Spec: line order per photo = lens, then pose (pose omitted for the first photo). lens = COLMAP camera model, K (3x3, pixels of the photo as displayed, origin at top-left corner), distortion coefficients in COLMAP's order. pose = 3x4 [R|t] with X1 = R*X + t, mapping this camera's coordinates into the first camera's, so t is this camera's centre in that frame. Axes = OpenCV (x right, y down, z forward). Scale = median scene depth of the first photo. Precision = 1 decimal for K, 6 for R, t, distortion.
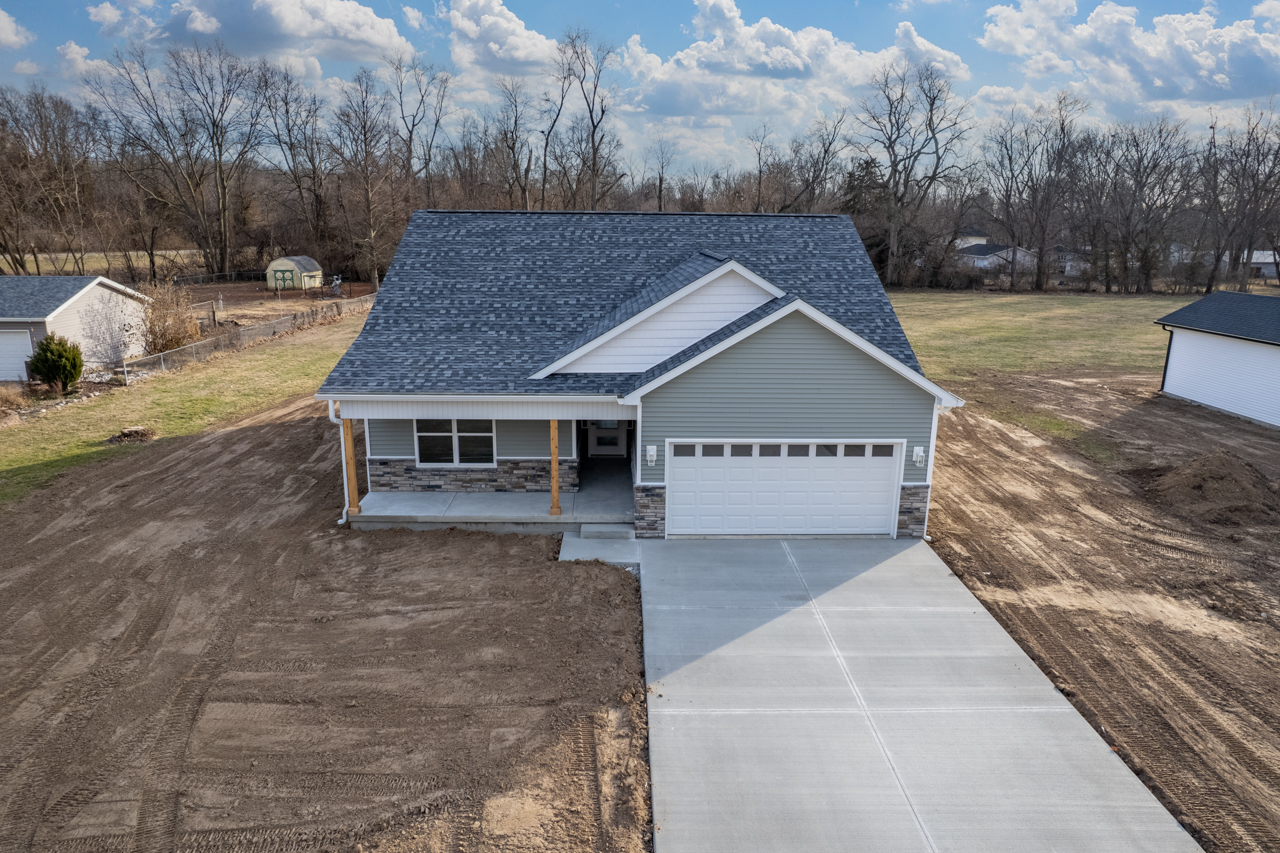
lens RADIAL K [[822.4, 0, 642.2], [0, 822.4, 428.2], [0, 0, 1]] dist [-0.076284, 0.068835]
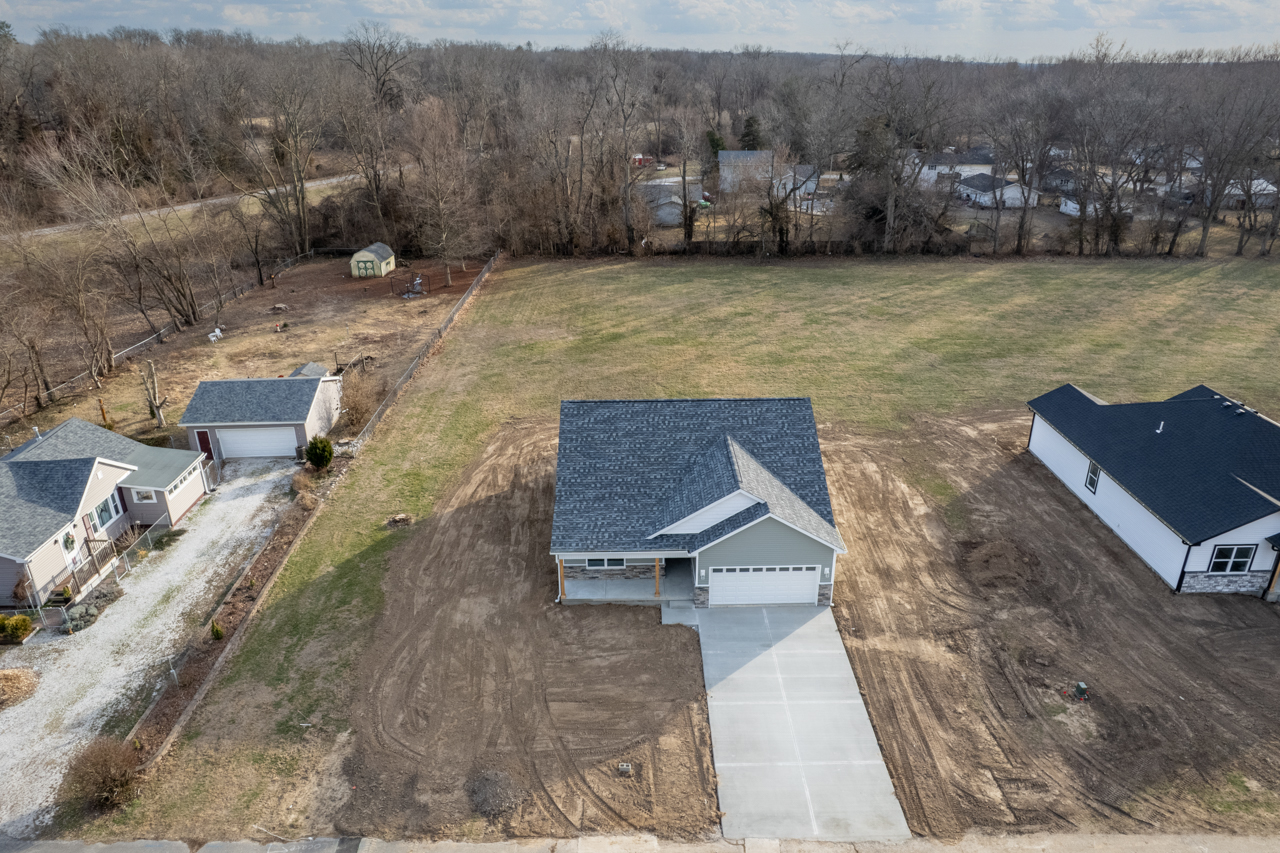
lens RADIAL K [[848.9, 0, 640.0], [0, 848.9, 426.5], [0, 0, 1]] dist [-0.069149, 0.061199]
pose [[0.999715, -0.011908, -0.020710, -0.101133], [0.015049, 0.987191, 0.158829, -0.693262], [0.018553, -0.159096, 0.987089, -1.123963]]
